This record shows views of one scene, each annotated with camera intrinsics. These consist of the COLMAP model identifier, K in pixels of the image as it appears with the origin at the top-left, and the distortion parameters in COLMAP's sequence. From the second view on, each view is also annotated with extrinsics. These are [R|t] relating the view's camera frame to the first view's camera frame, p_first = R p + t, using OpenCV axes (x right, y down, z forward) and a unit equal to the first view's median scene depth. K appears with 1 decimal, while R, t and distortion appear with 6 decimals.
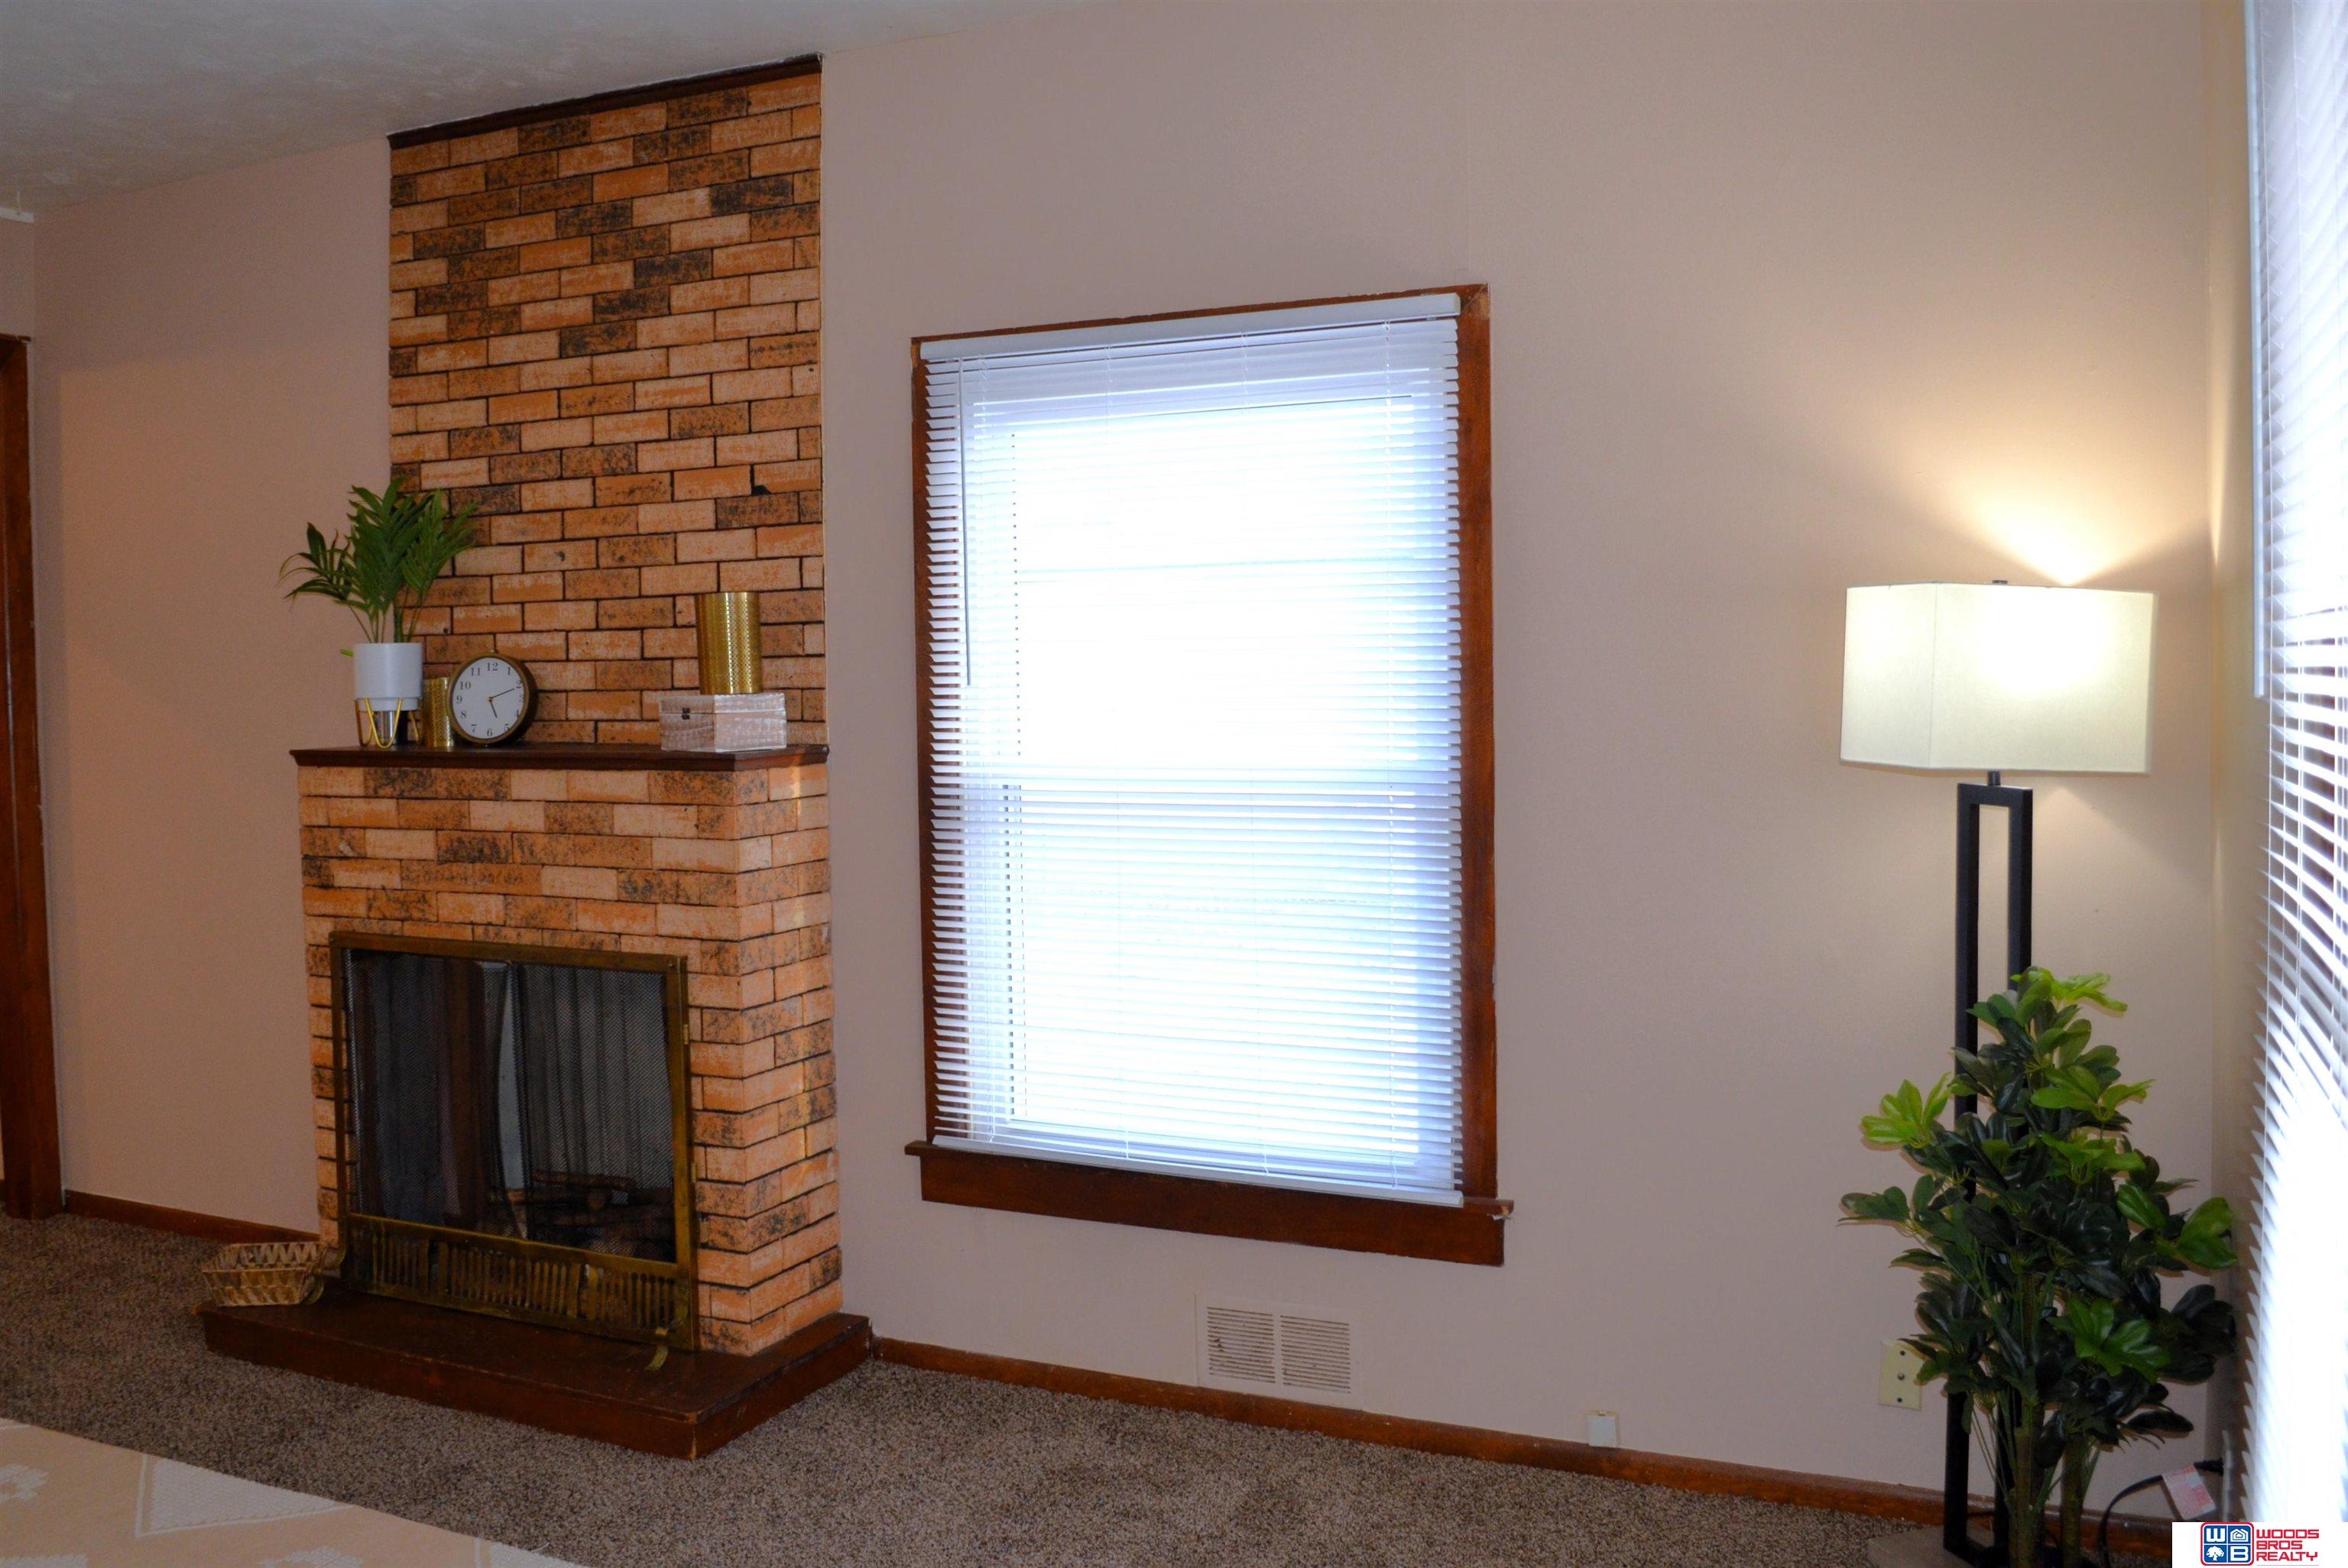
lens RADIAL K [[1942.0, 0, 1174.0], [0, 1942.0, 784.0], [0, 0, 1]] dist [-0.065081, -0.002878]
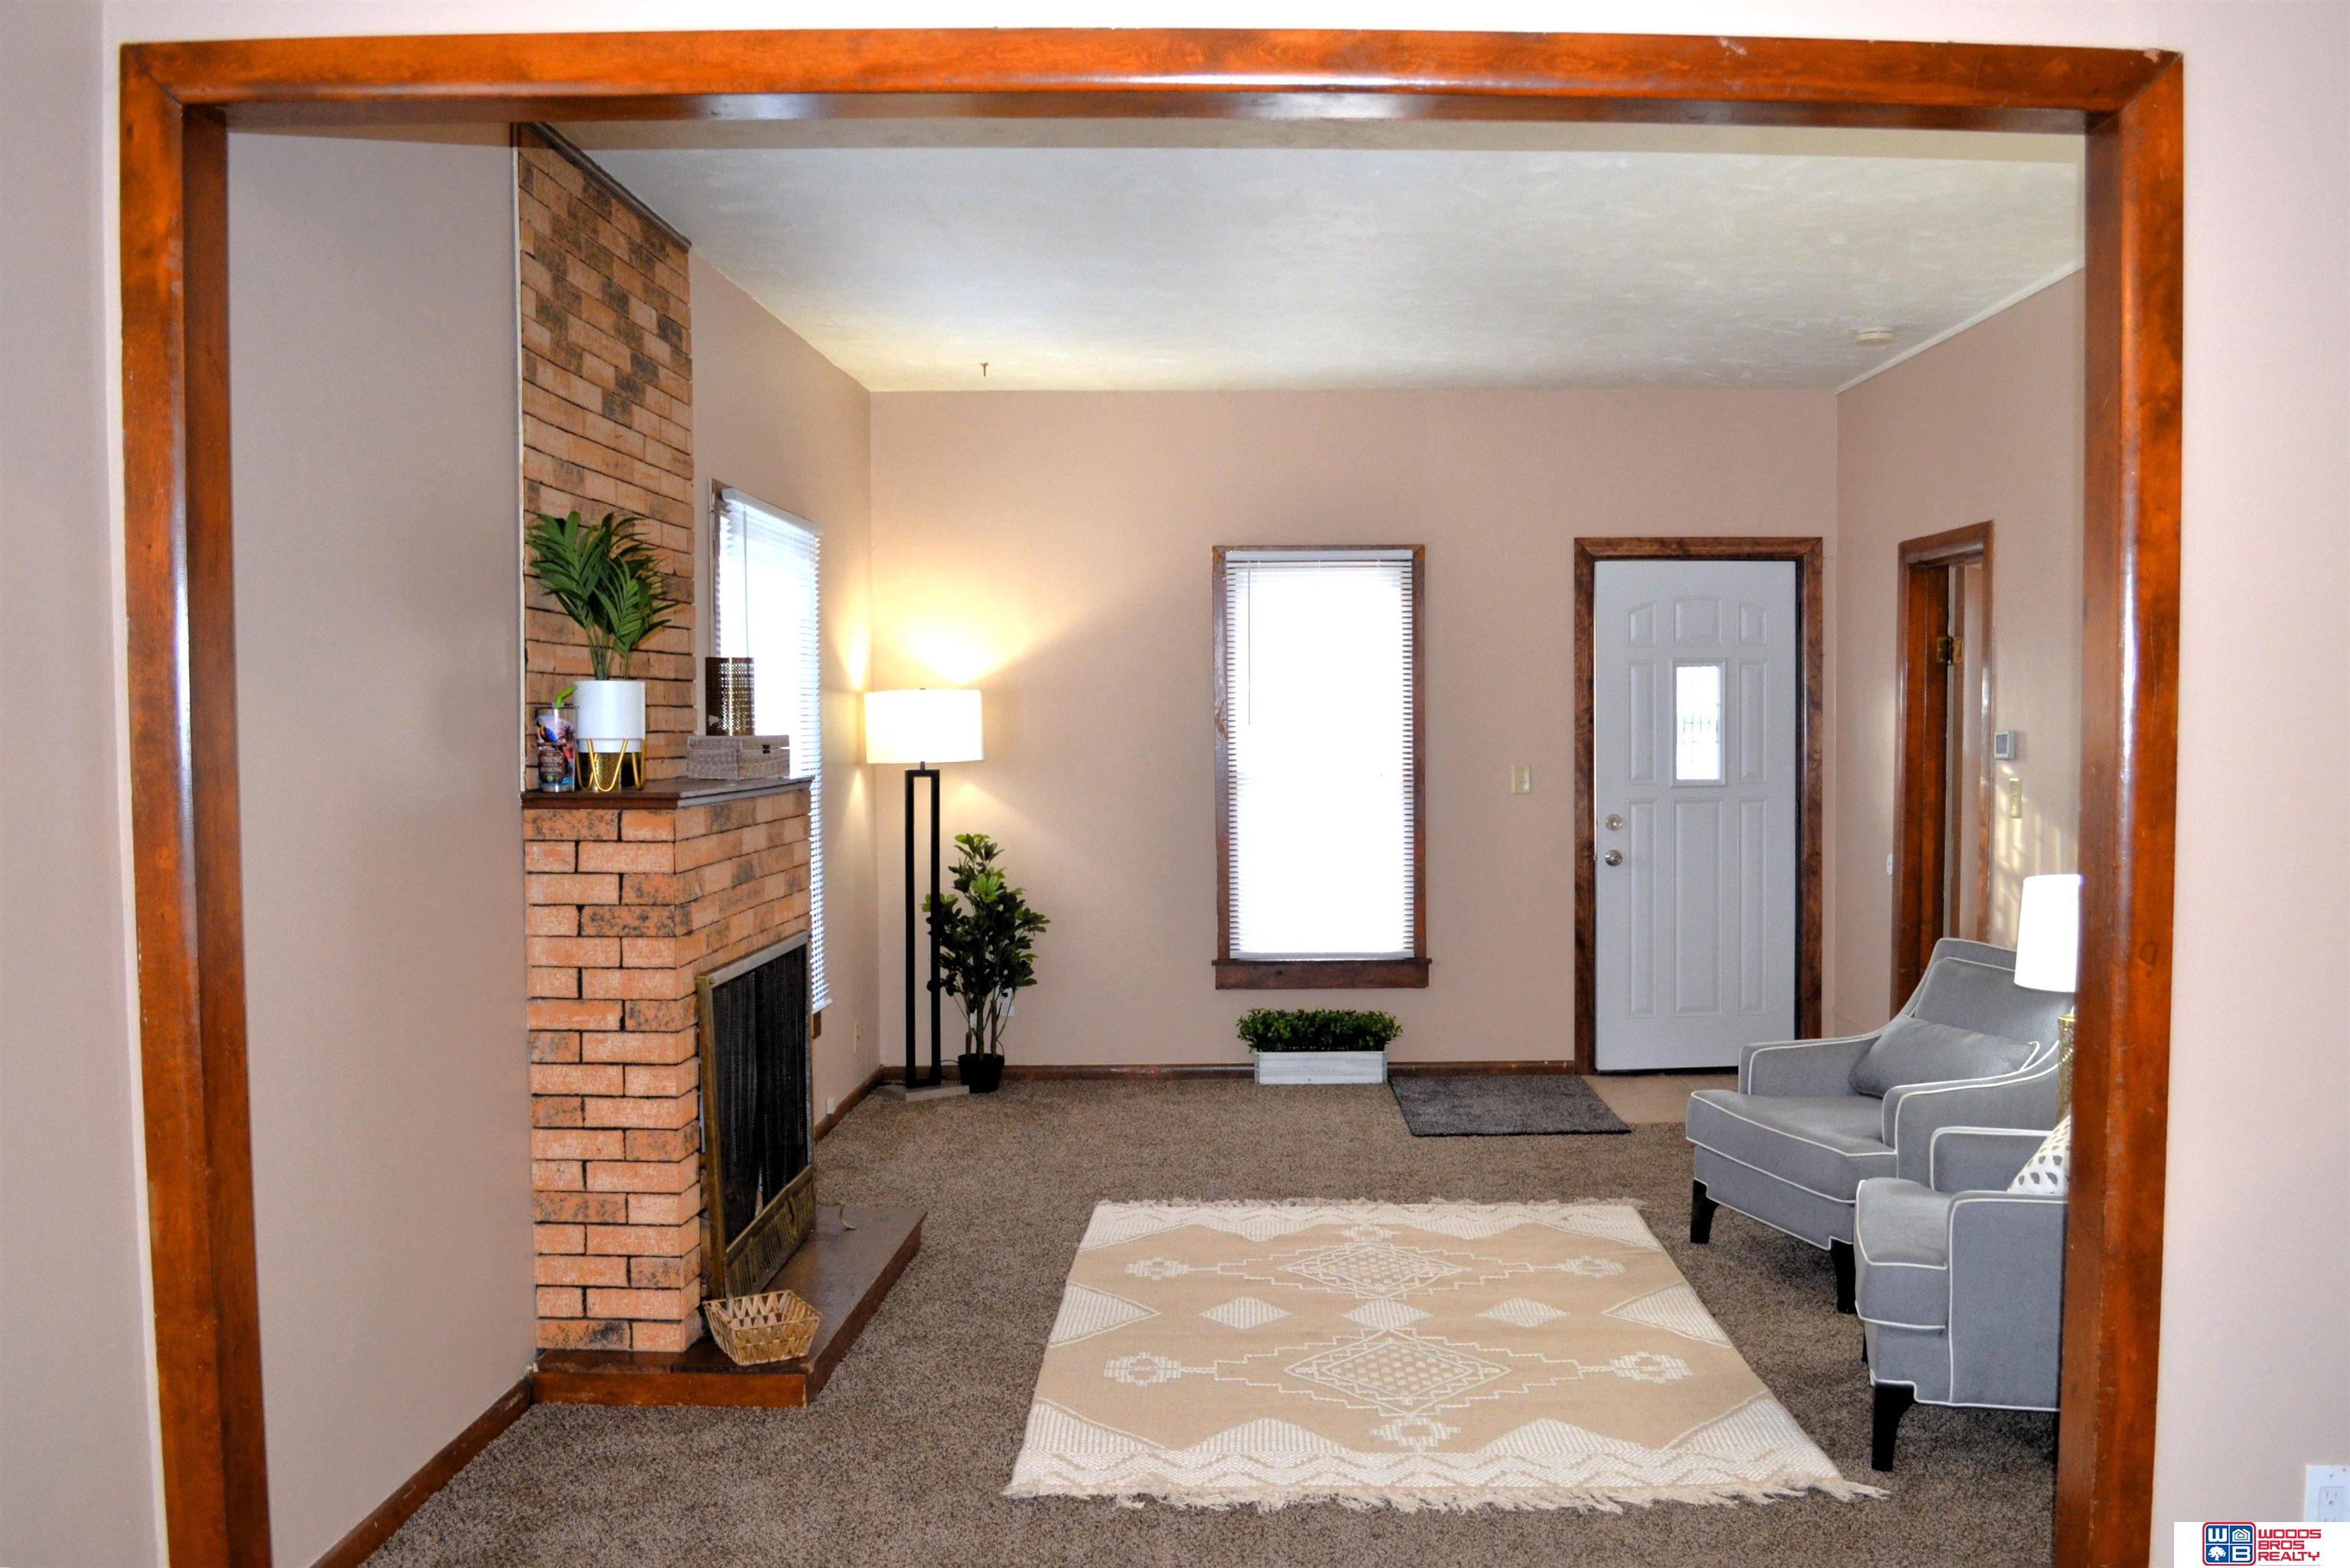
lens RADIAL K [[1943.7, 0, 1175.0], [0, 1943.7, 784.0], [0, 0, 1]] dist [-0.065081, -0.002878]
pose [[-0.373479, -0.020356, 0.927415, -1.509064], [0.054784, 0.997530, 0.043957, -0.053661], [-0.926019, 0.067225, -0.371442, 1.189109]]
